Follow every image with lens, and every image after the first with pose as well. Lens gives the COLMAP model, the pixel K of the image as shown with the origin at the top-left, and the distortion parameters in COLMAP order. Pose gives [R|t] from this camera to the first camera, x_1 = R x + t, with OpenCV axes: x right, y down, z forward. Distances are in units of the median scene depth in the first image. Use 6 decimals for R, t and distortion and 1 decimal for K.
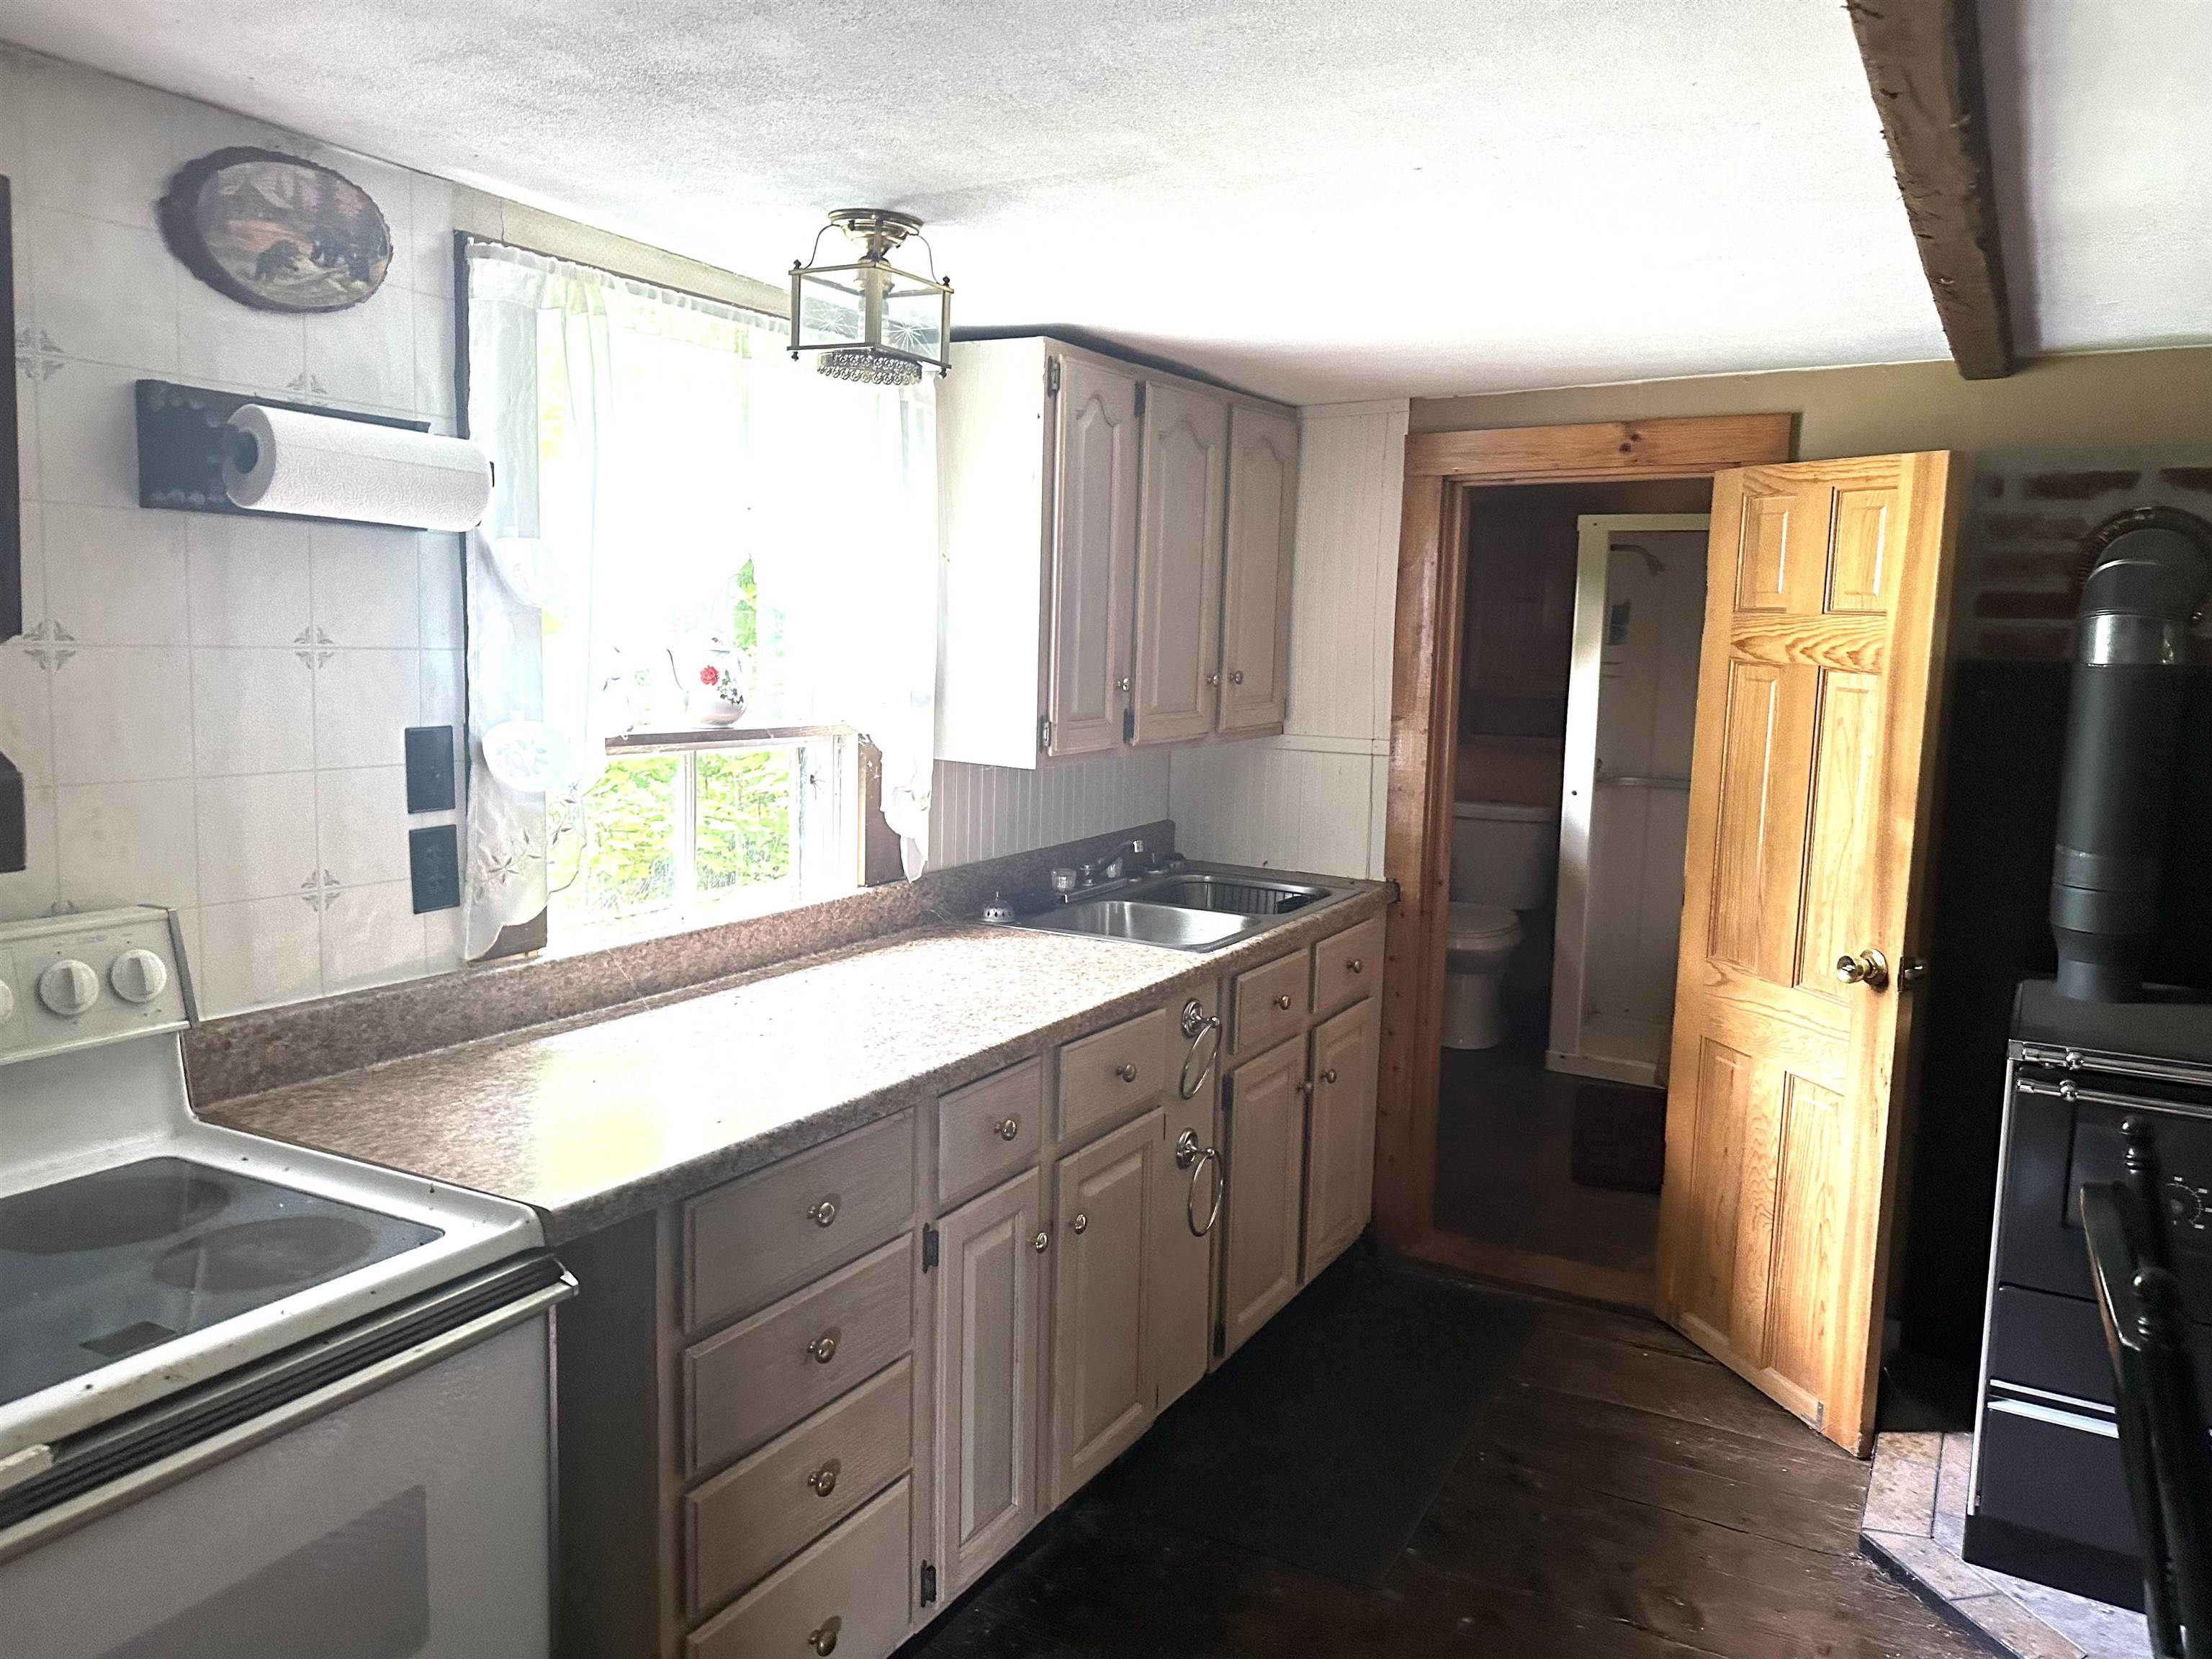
lens RADIAL K [[1584.2, 0, 1106.0], [0, 1584.2, 829.5], [0, 0, 1]] dist [0.063877, -0.111302]
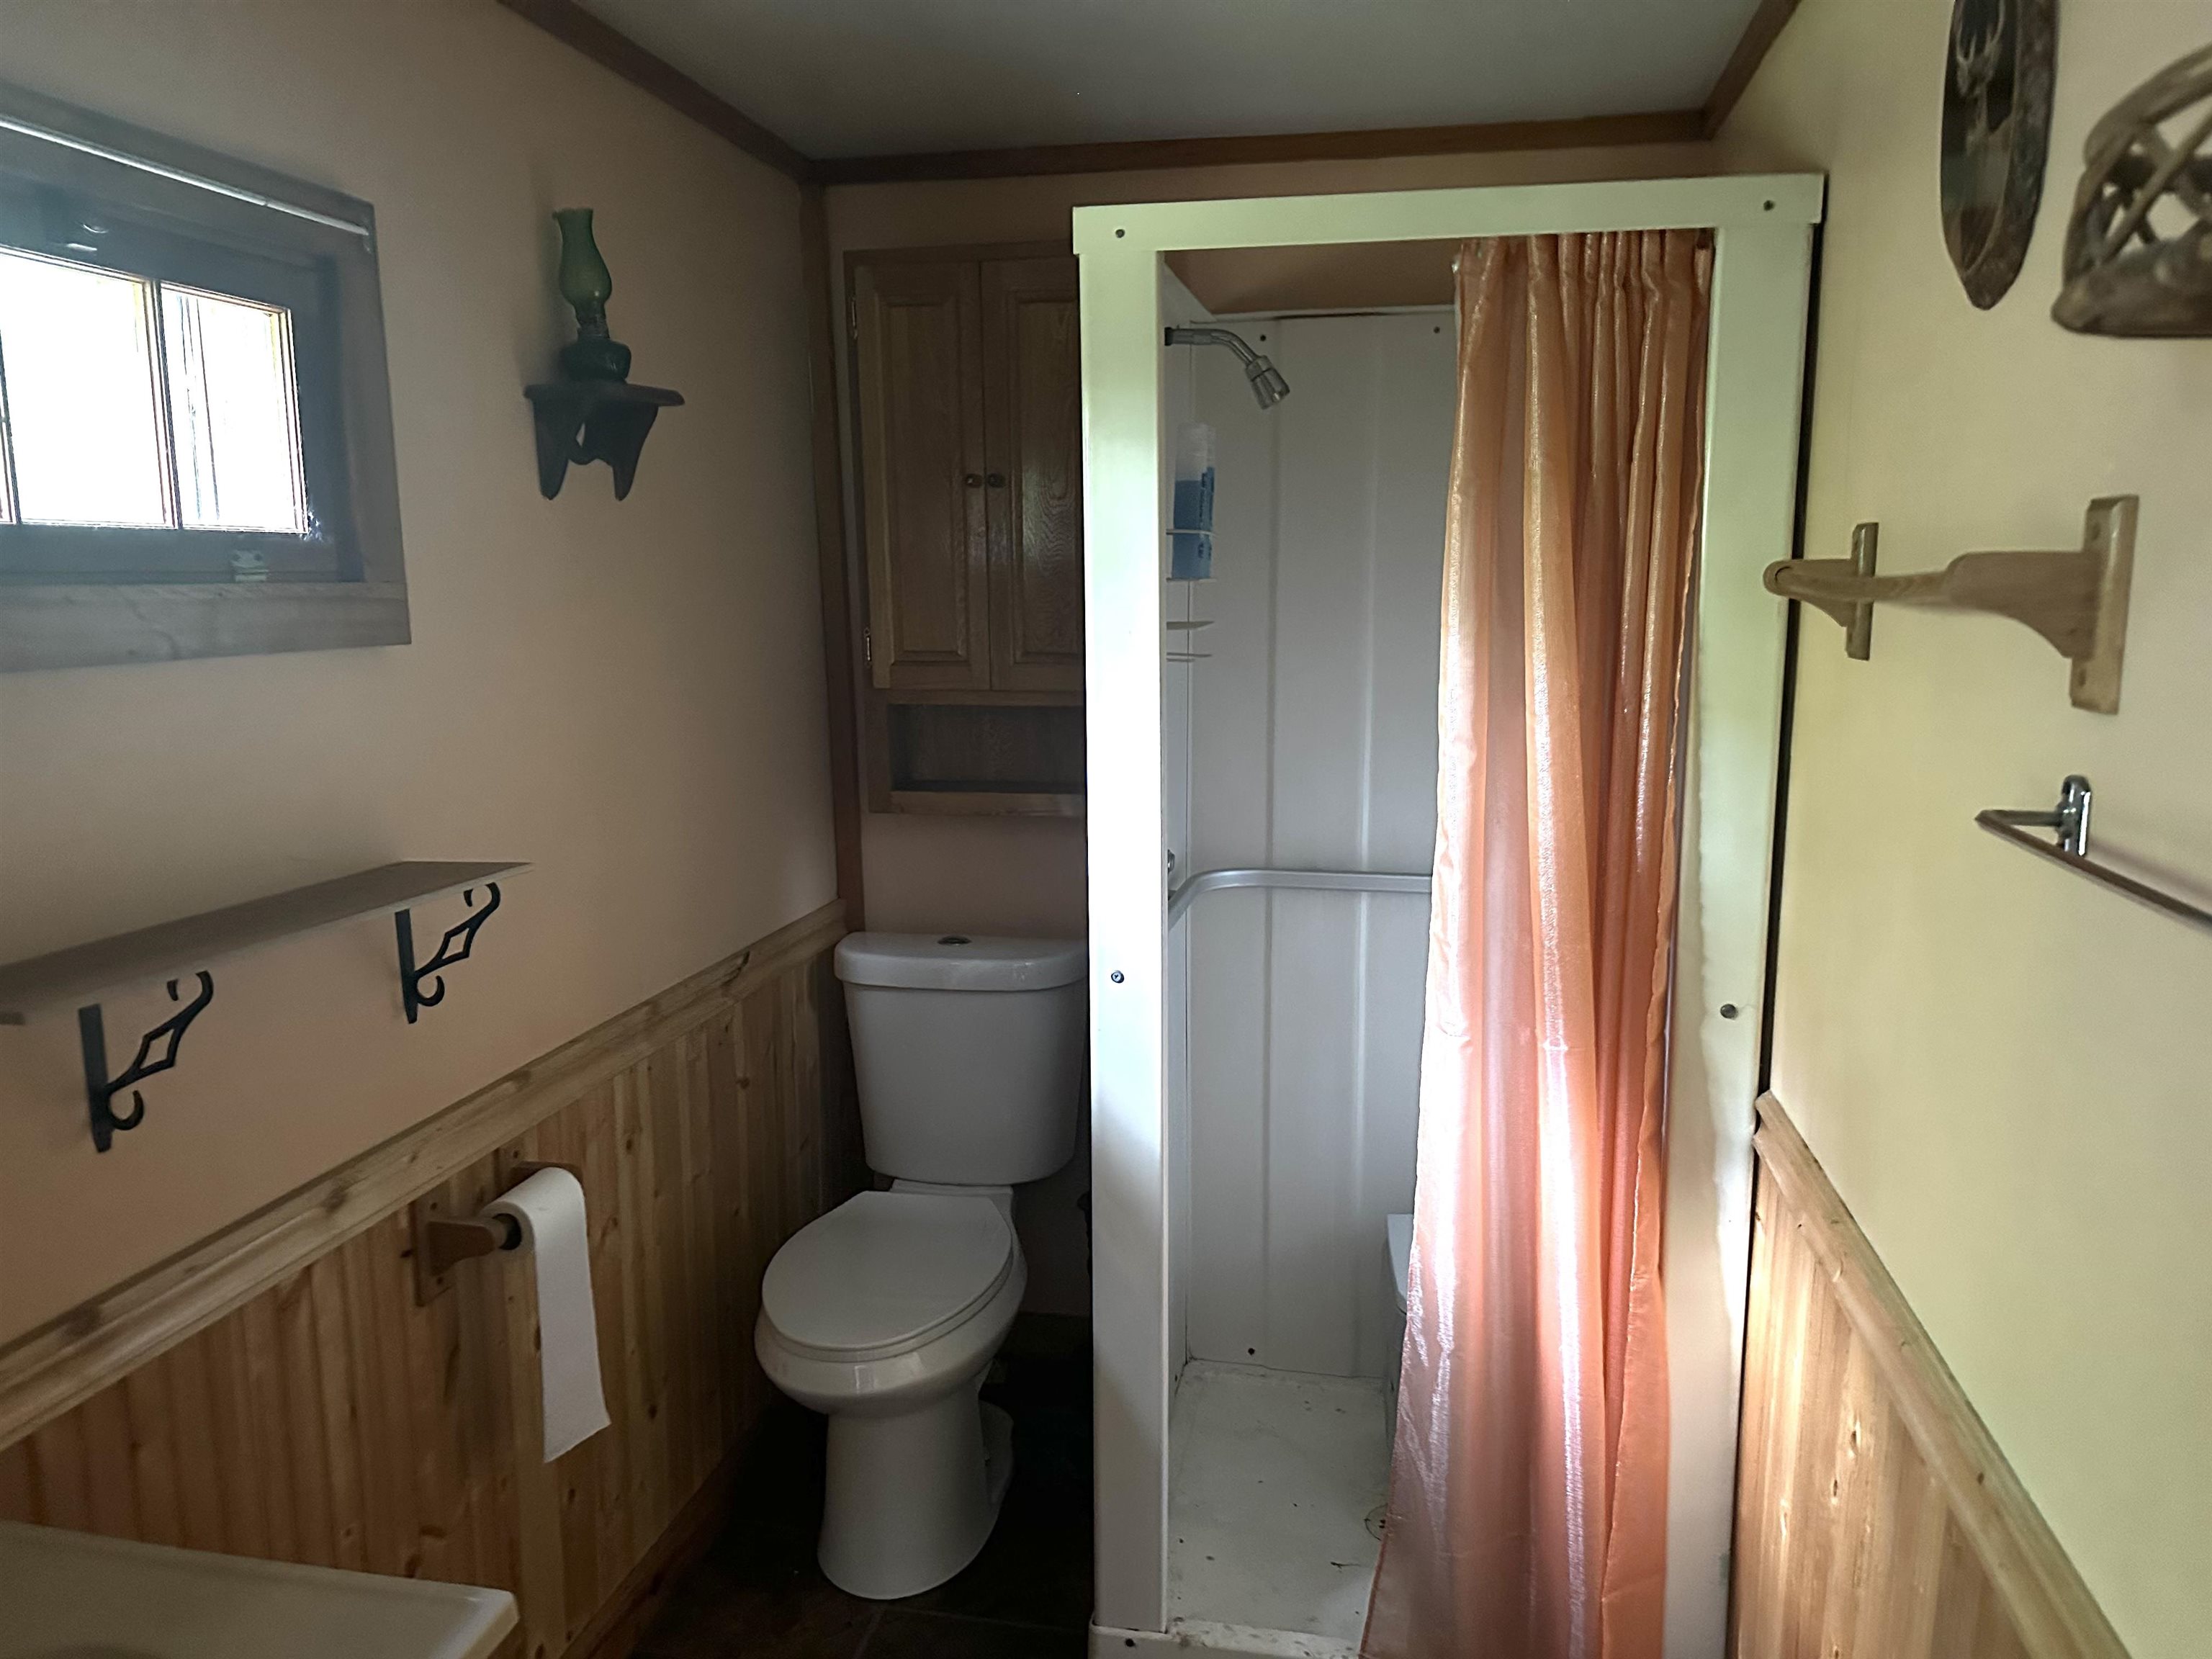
lens RADIAL K [[1584.2, 0, 1106.0], [0, 1584.2, 829.5], [0, 0, 1]] dist [0.063877, -0.111302]
pose [[0.961754, -0.075165, 0.263399, 0.180603], [0.068371, 0.997050, 0.034880, -0.064446], [-0.265244, -0.015537, 0.964056, 0.592082]]
